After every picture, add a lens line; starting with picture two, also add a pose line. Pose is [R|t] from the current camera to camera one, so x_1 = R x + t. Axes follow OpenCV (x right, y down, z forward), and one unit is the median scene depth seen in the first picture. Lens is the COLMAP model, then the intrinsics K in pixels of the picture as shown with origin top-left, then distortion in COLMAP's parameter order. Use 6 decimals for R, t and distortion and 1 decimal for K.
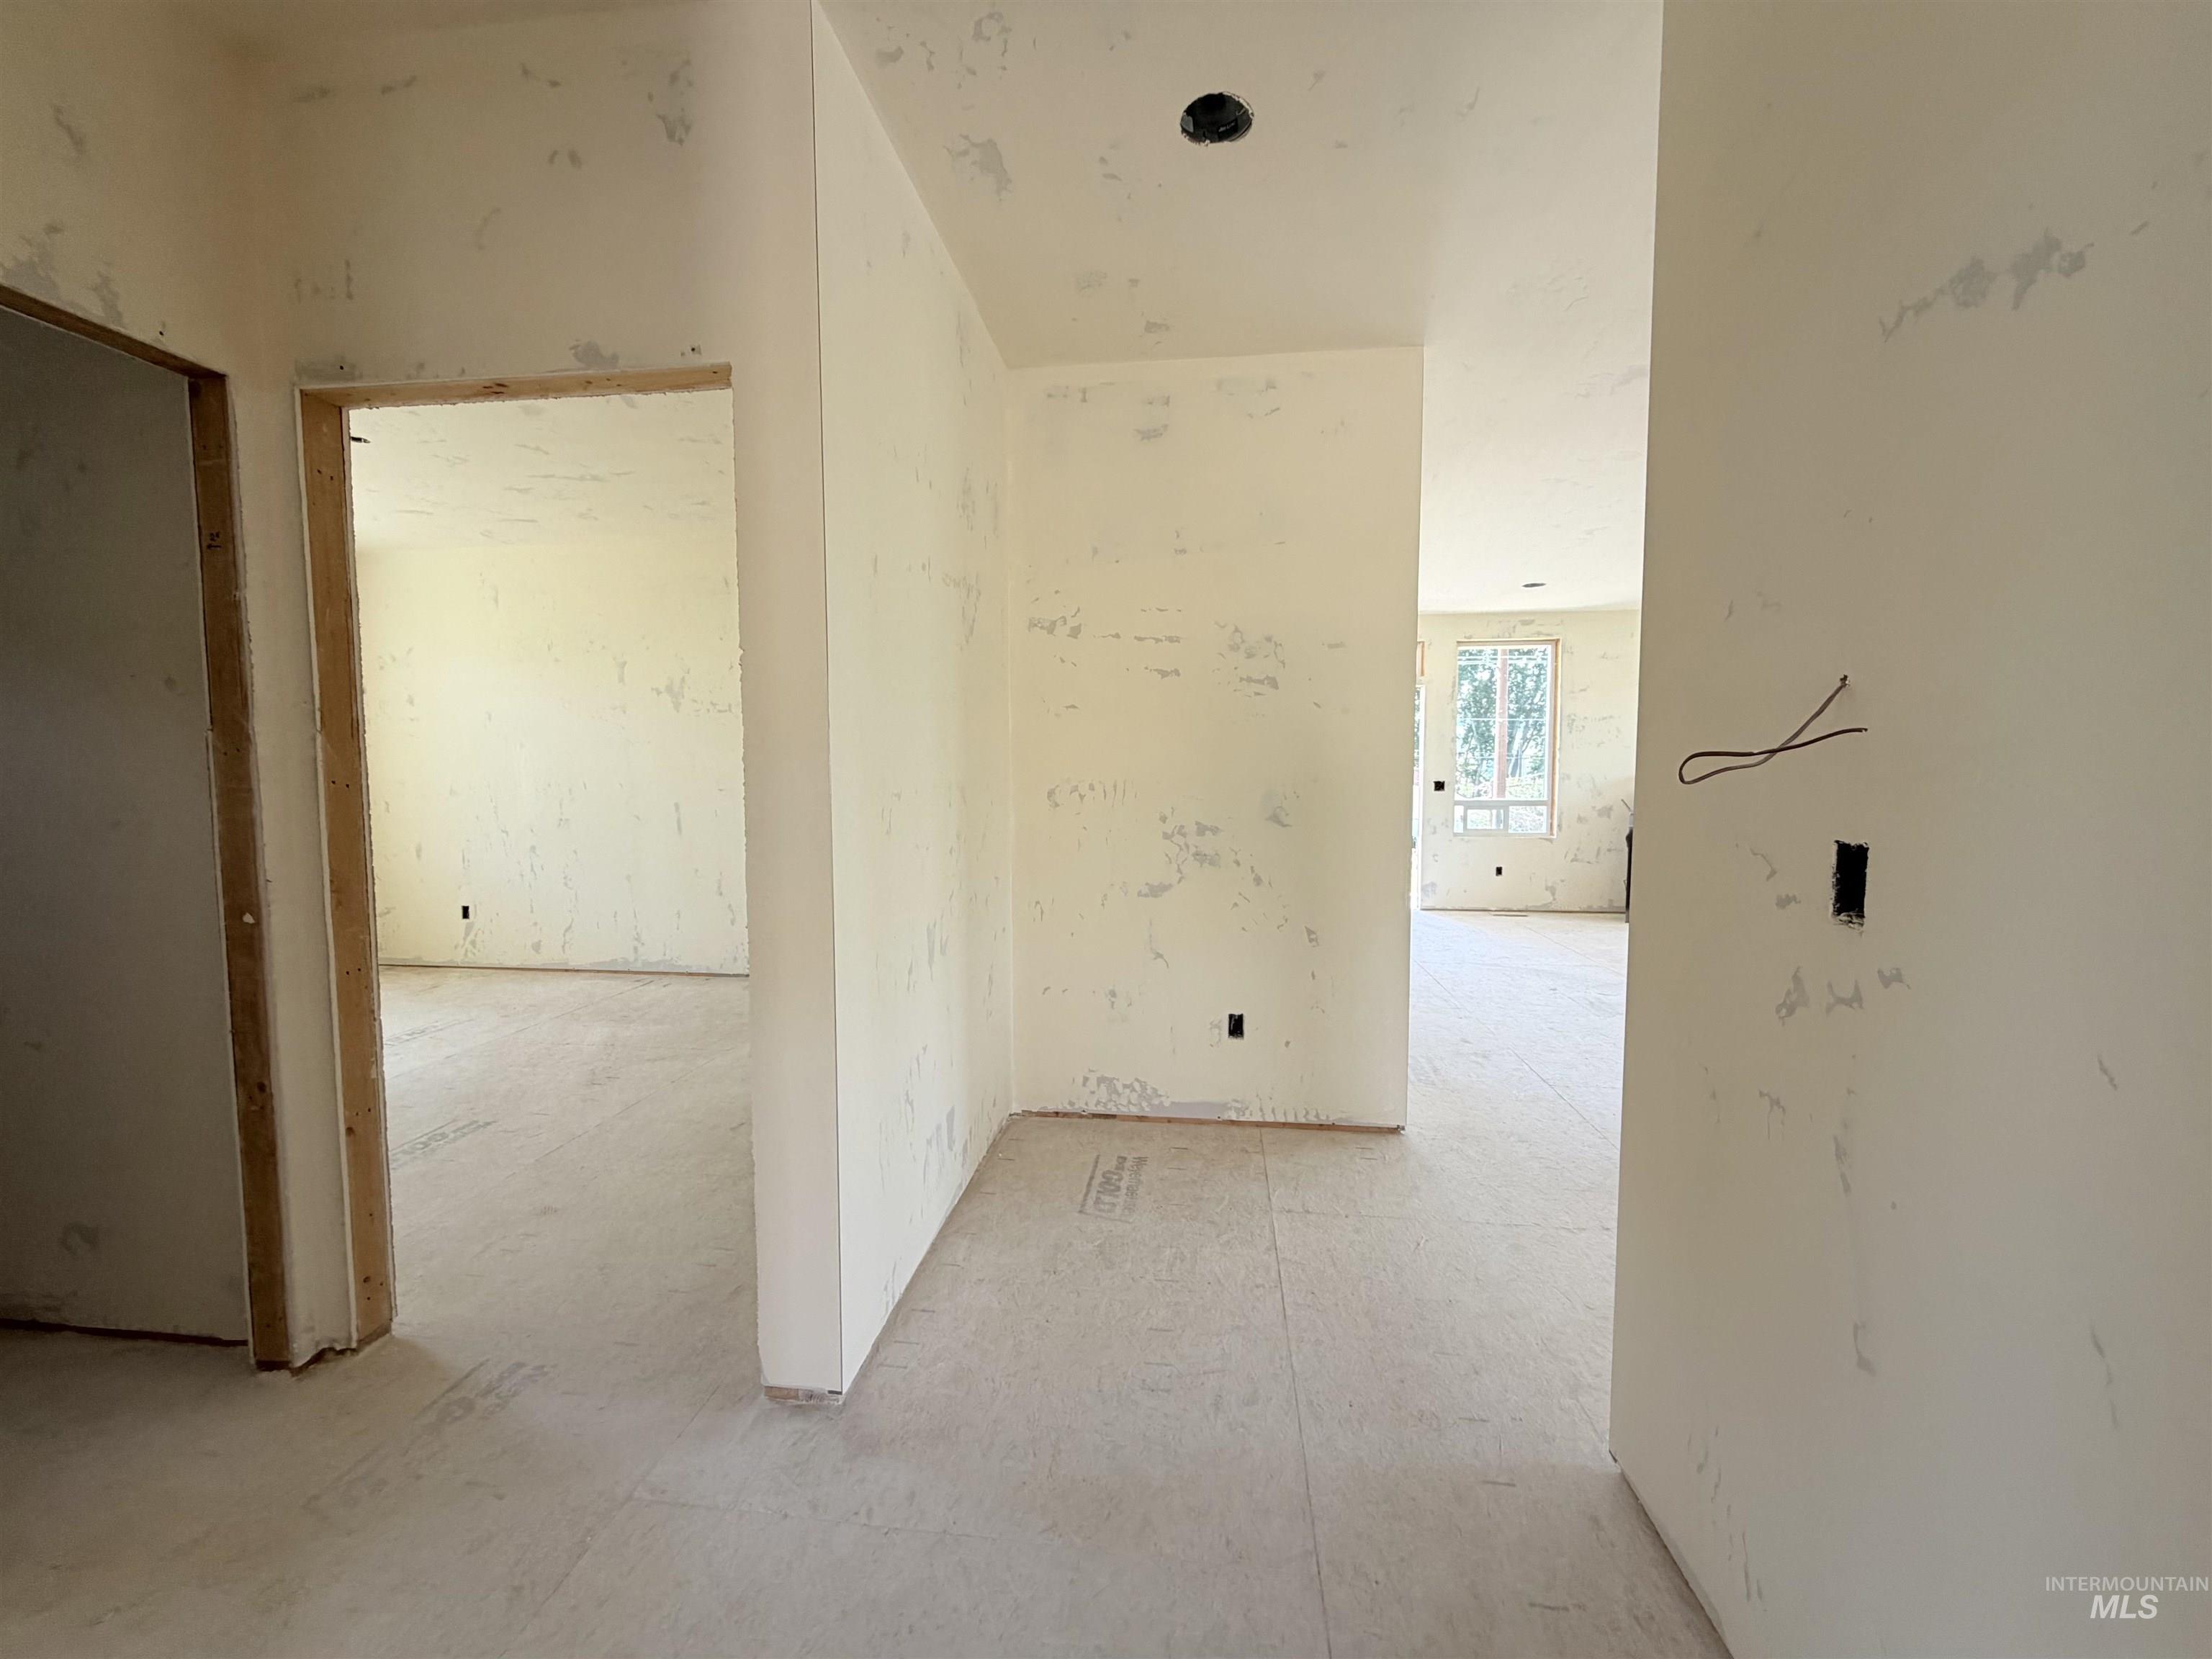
lens RADIAL K [[882.3, 0, 1104.0], [0, 882.3, 828.7], [0, 0, 1]] dist [-0.000228, 0.000171]
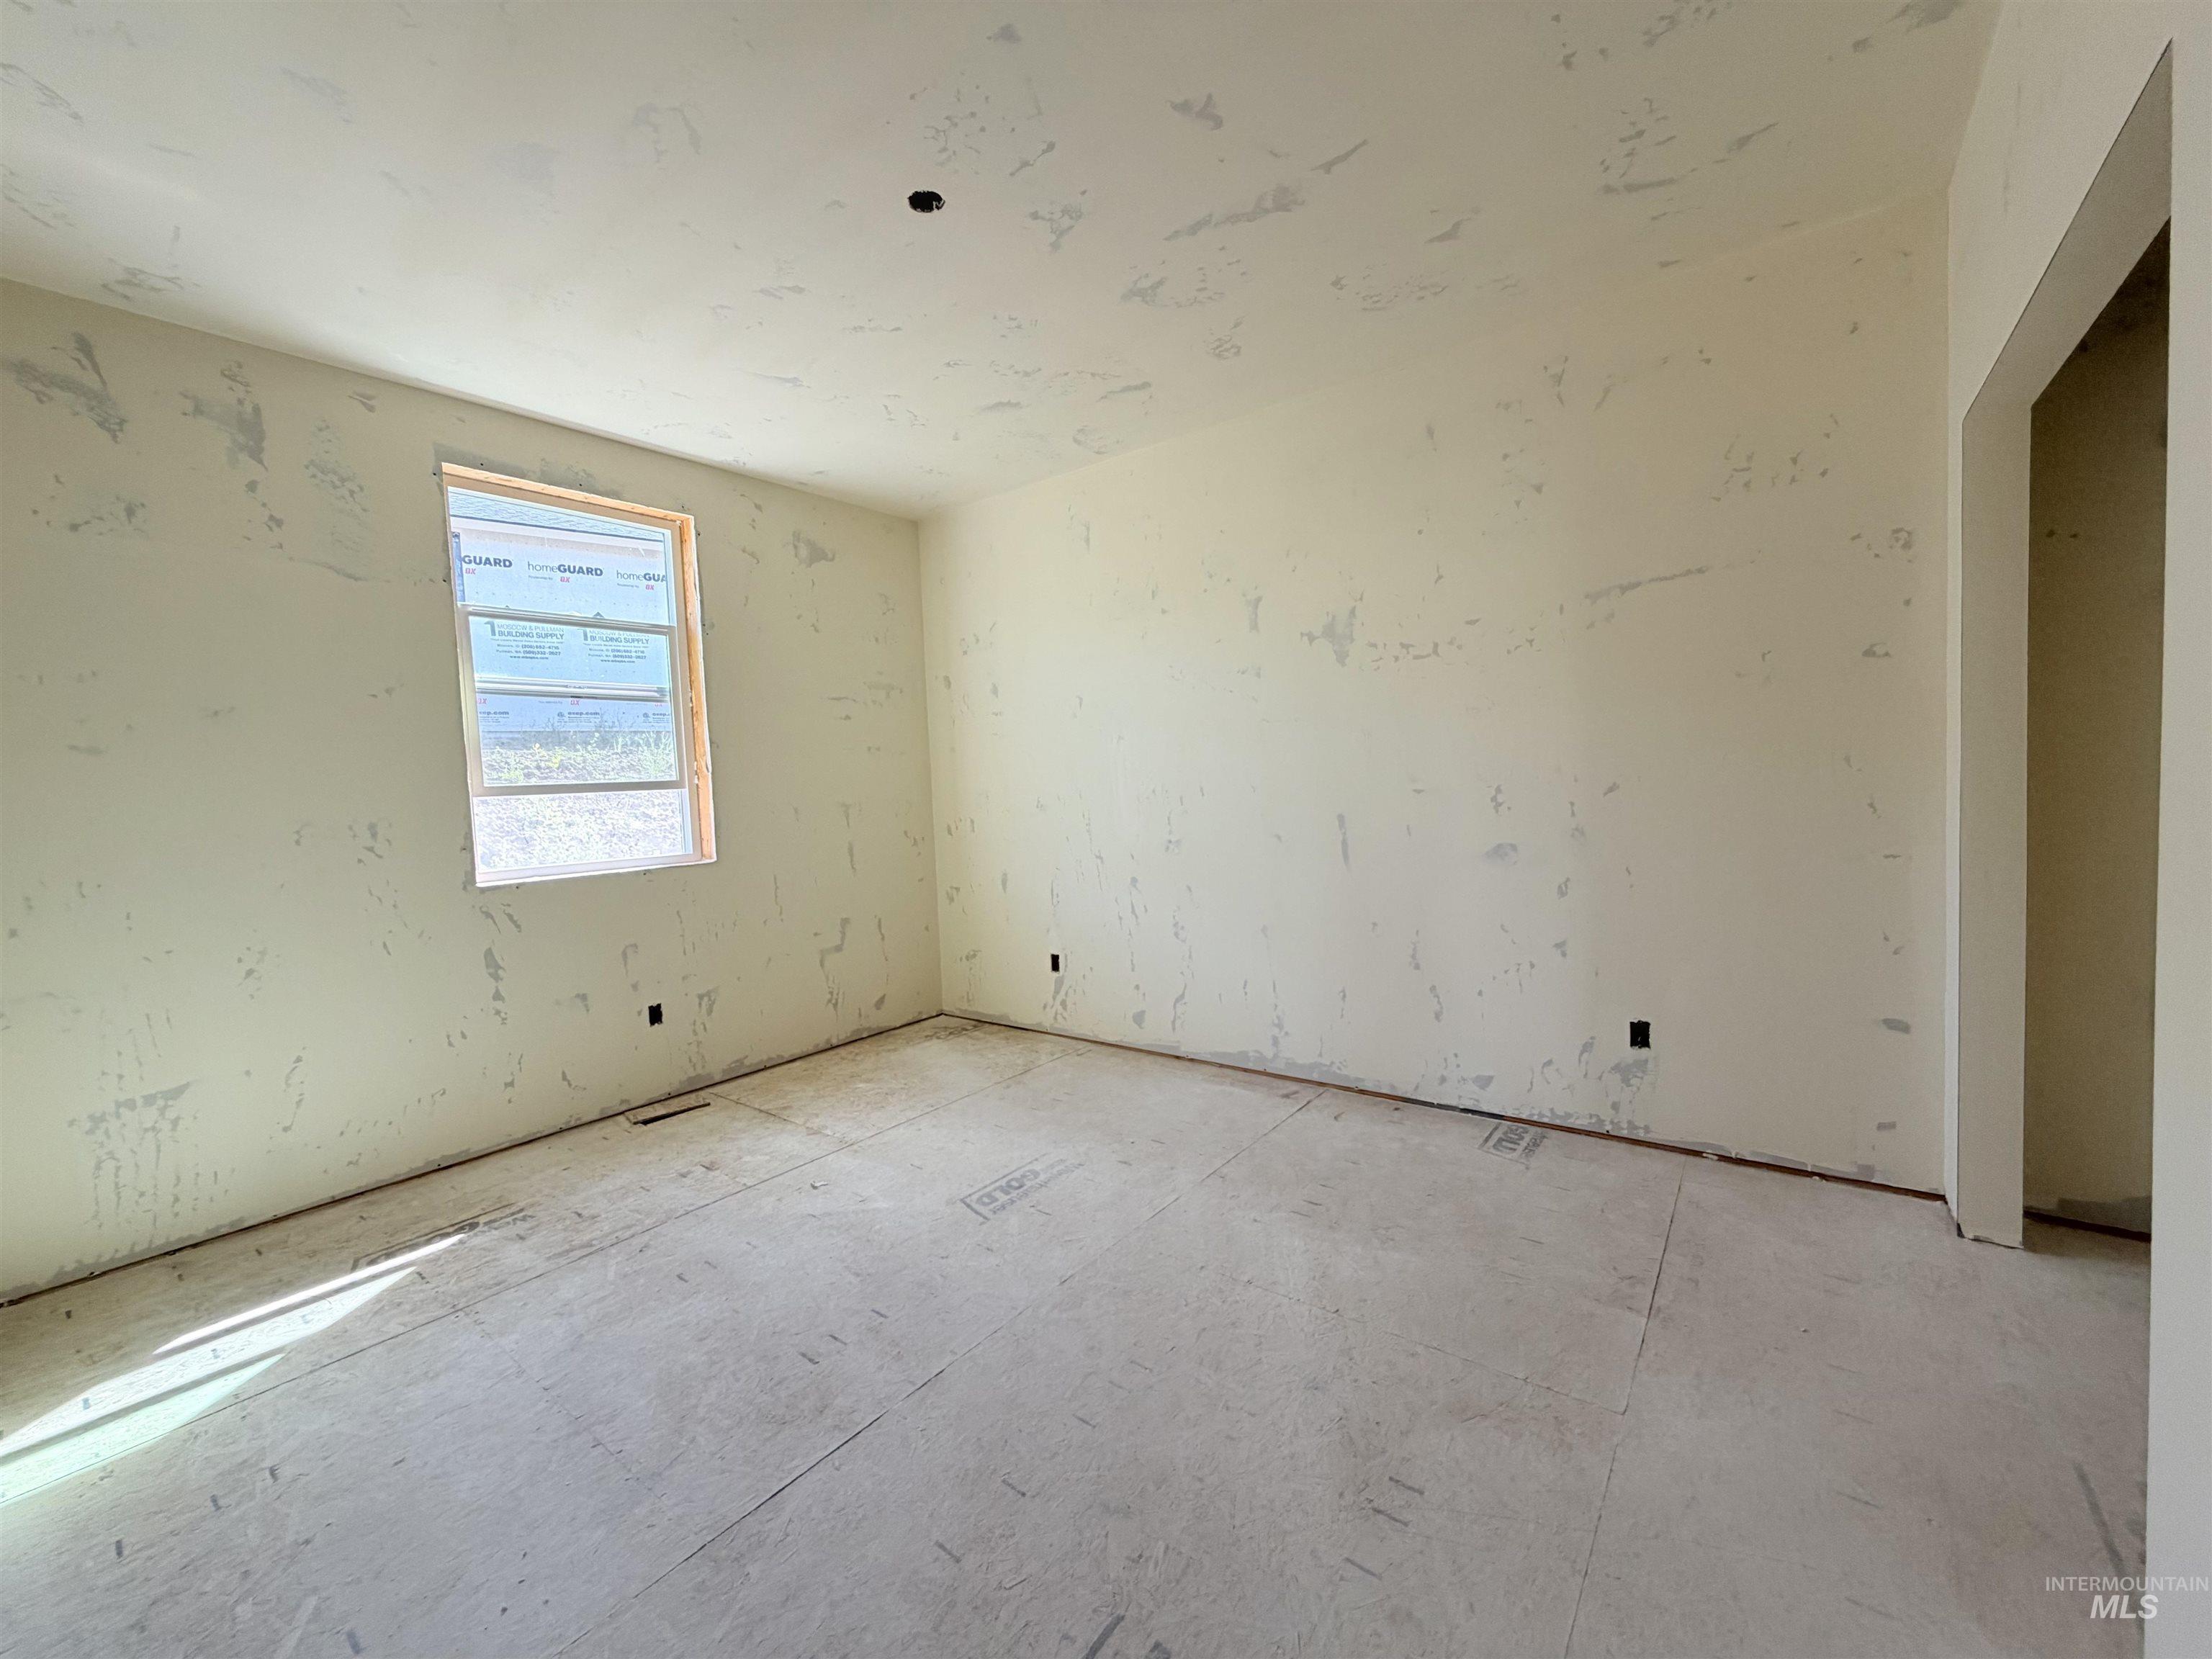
lens RADIAL K [[882.3, 0, 1099.1], [0, 882.3, 826.9], [0, 0, 1]] dist [-0.000228, 0.000171]
pose [[0.859230, -0.010742, -0.511477, -0.540456], [0.011145, 0.999935, -0.002279, -0.036036], [0.511468, -0.003742, 0.859294, 0.658366]]
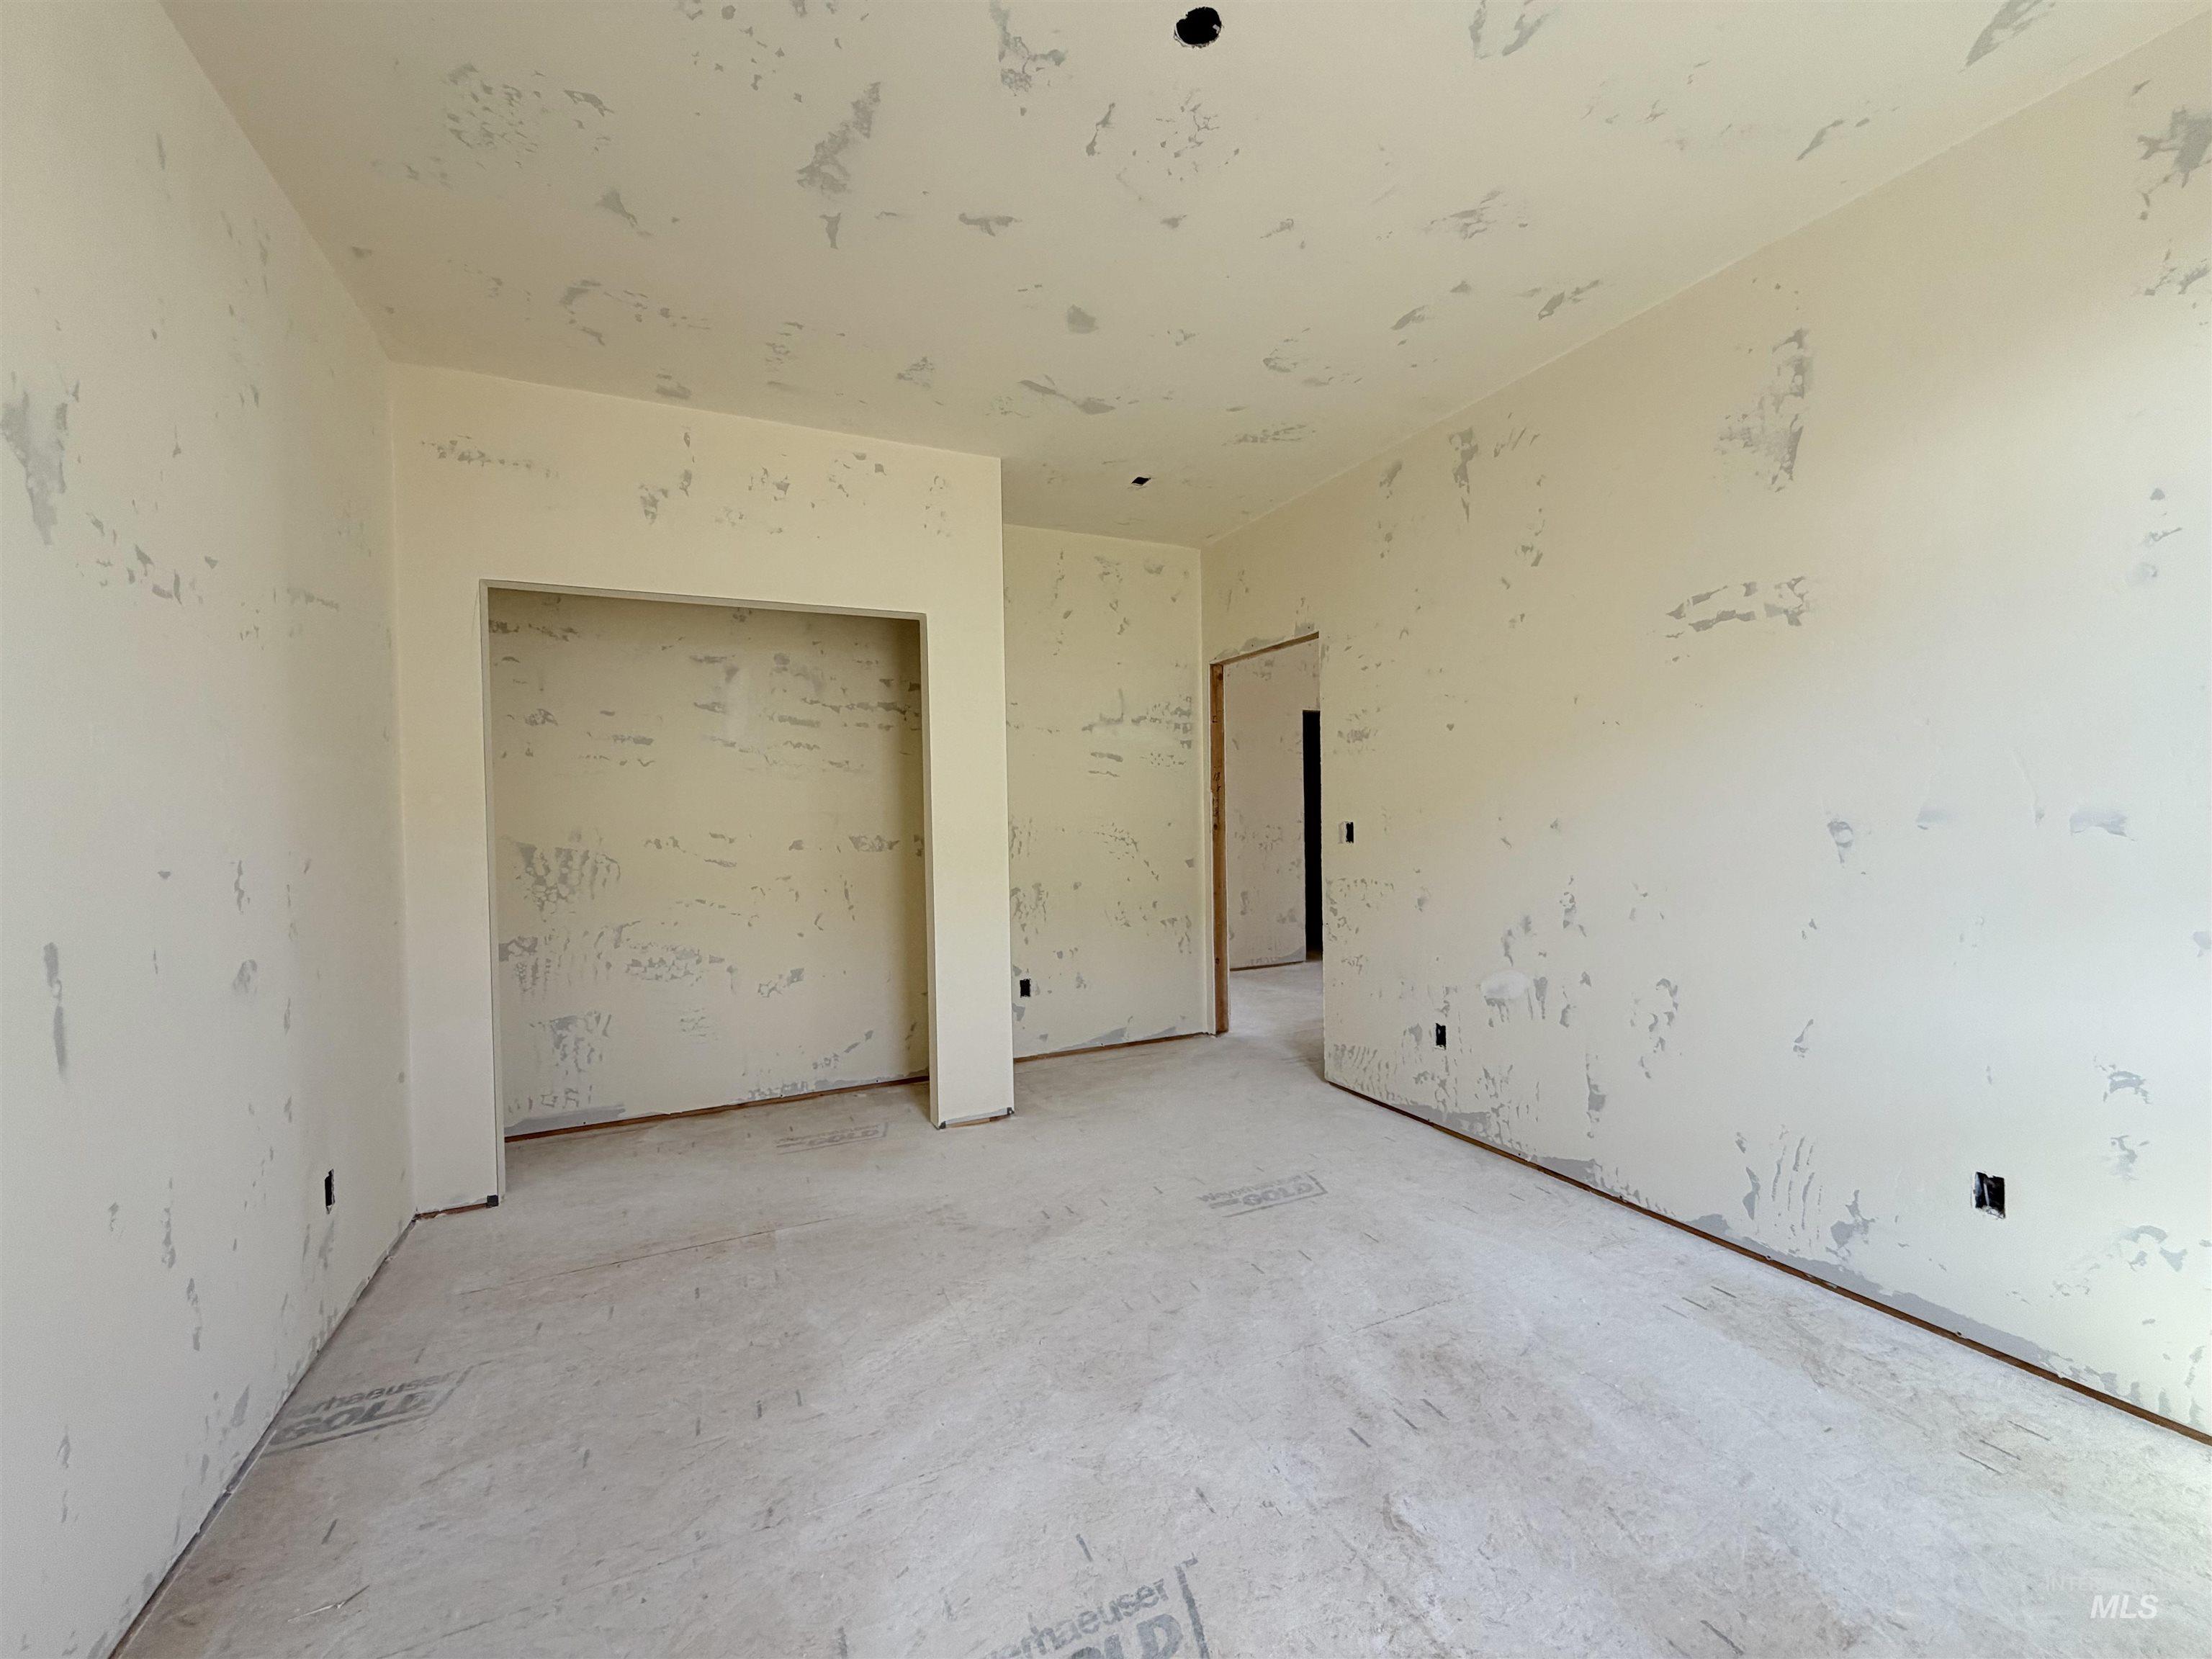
lens RADIAL K [[882.3, 0, 1102.4], [0, 882.3, 831.5], [0, 0, 1]] dist [-0.000228, 0.000171]
pose [[-0.529343, -0.005580, 0.848390, -1.403010], [0.073644, 0.995902, 0.052499, -0.086081], [-0.845206, 0.090268, -0.526762, 1.532295]]
